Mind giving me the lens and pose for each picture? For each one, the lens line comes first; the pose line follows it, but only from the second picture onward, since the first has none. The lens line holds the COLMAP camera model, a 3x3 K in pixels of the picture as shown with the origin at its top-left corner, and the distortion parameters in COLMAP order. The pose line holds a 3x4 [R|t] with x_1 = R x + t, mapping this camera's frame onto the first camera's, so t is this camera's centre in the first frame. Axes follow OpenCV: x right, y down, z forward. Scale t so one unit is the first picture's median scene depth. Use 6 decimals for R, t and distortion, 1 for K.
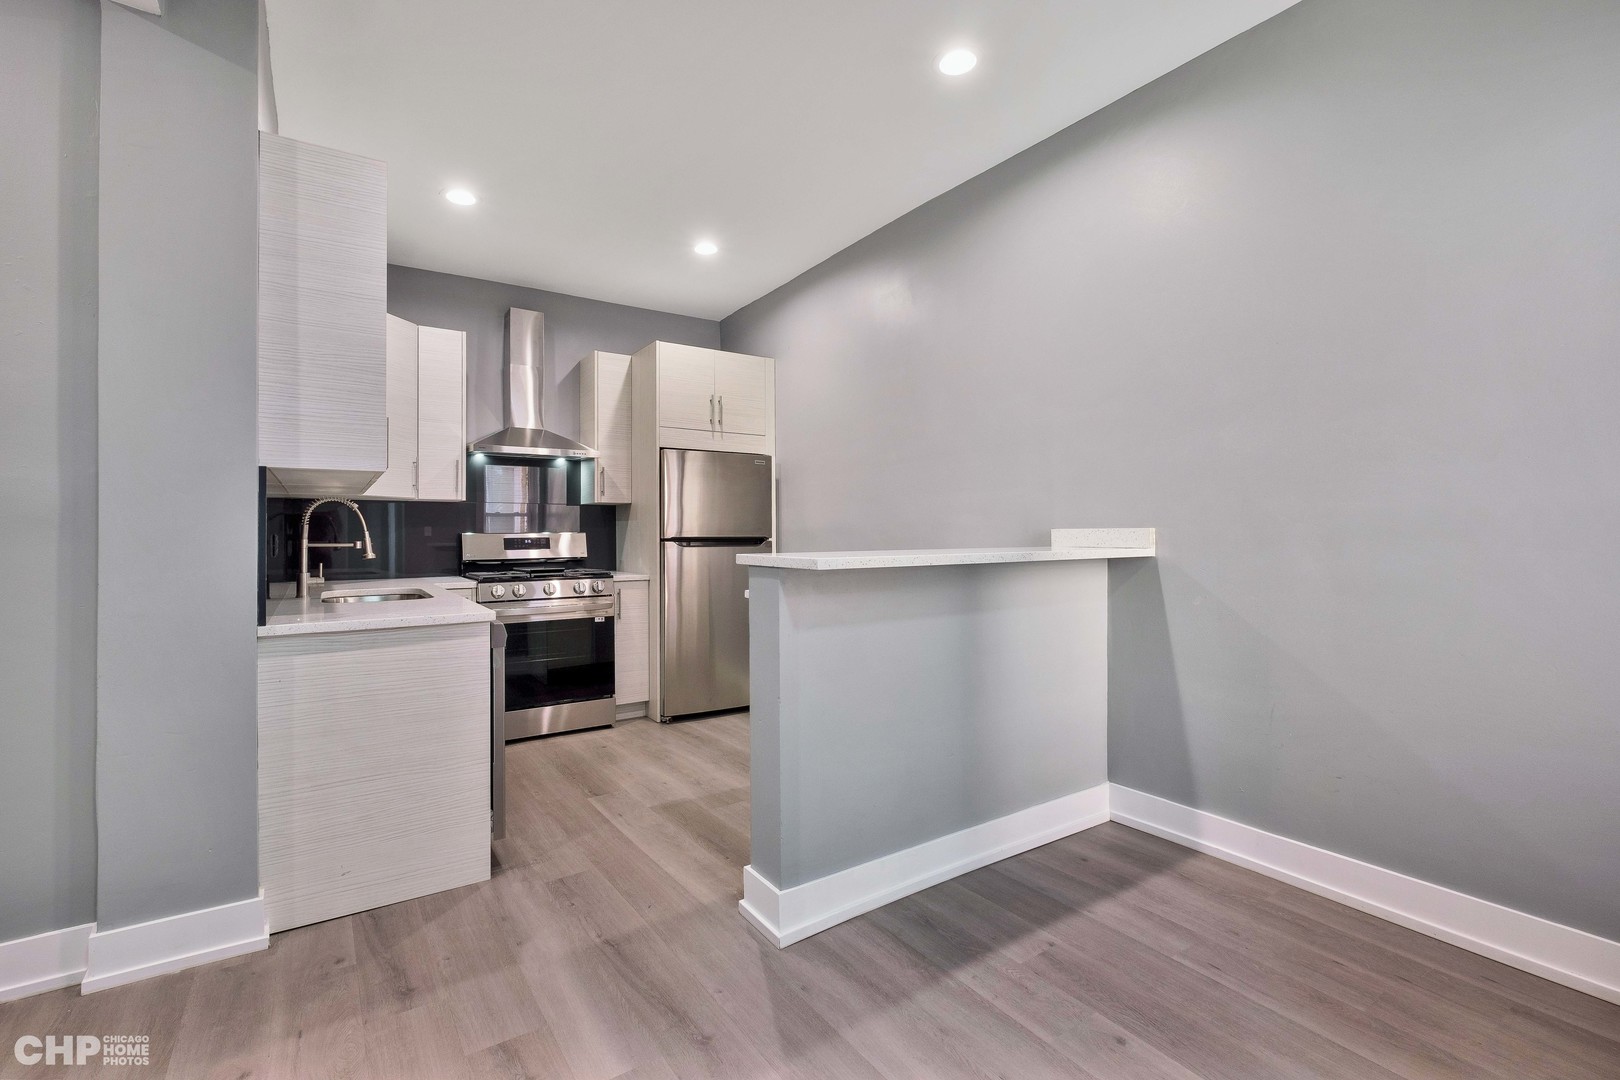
lens RADIAL K [[720.9, 0, 810.0], [0, 720.9, 540.0], [0, 0, 1]] dist [-0.002055, -0.000050]
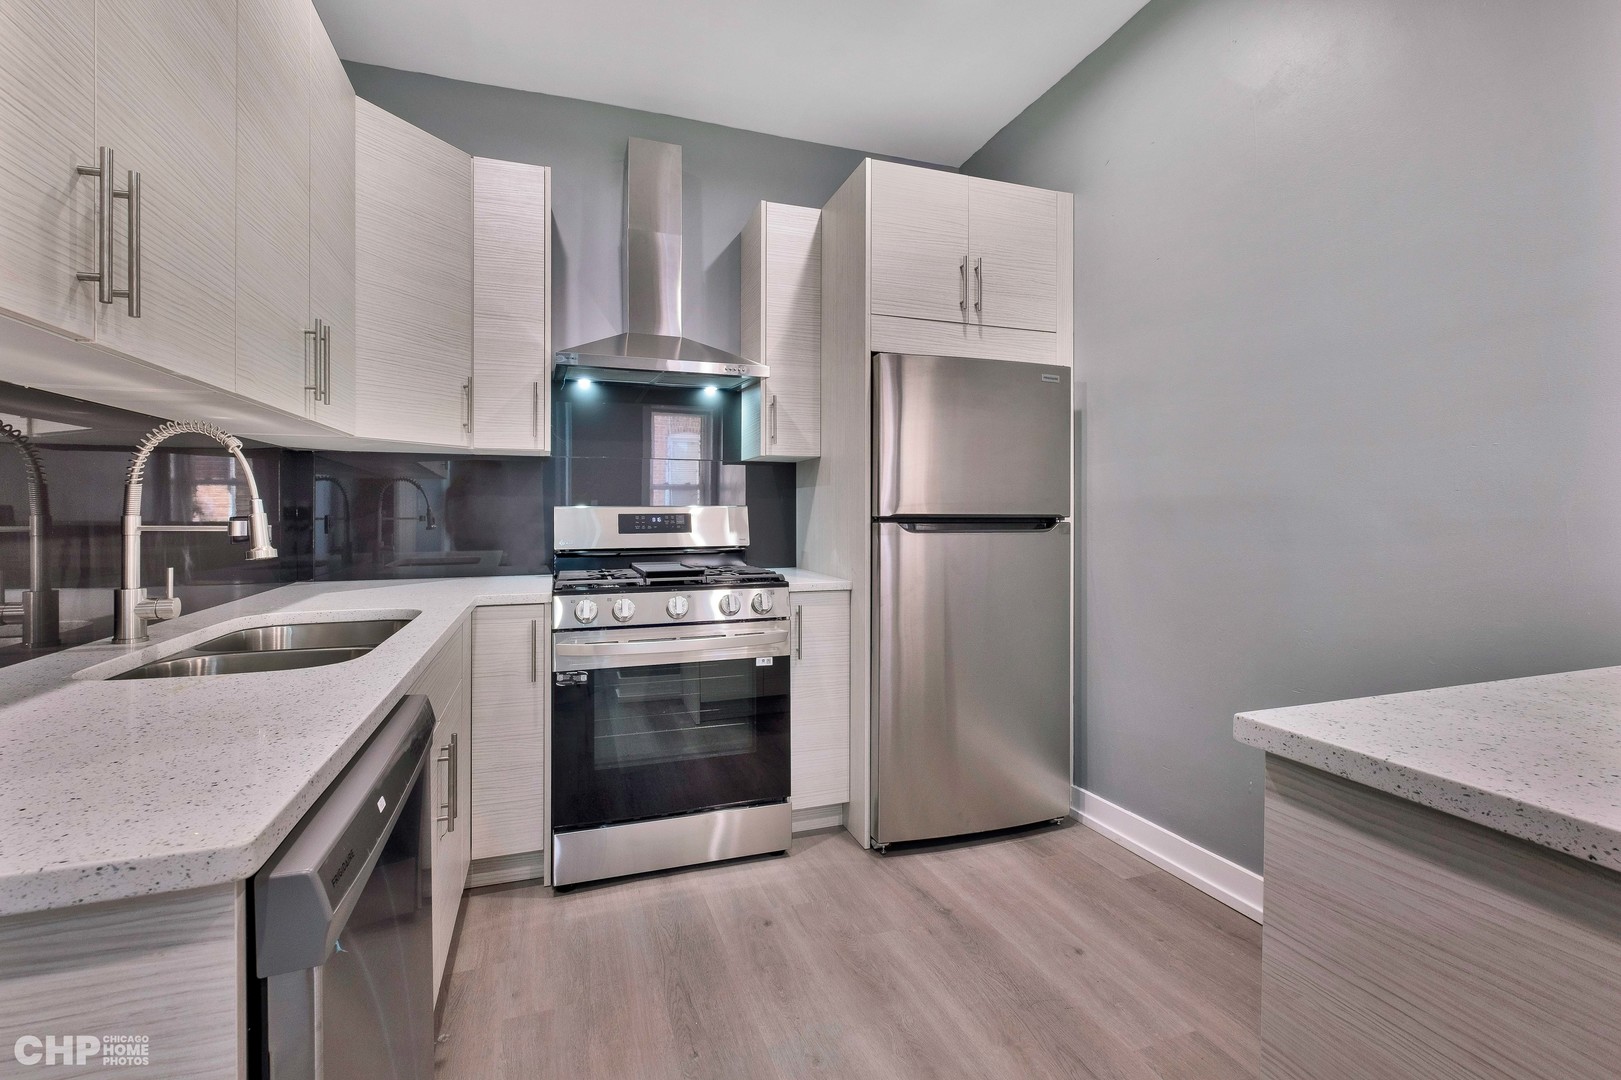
lens RADIAL K [[721.5, 0, 809.5], [0, 721.5, 517.1], [0, 0, 1]] dist [0.000054, 0.000004]
pose [[0.968325, 0.006270, -0.249616, -0.112141], [-0.006281, 0.999980, 0.000751, -0.001879], [0.249615, 0.000841, 0.968345, 0.439025]]
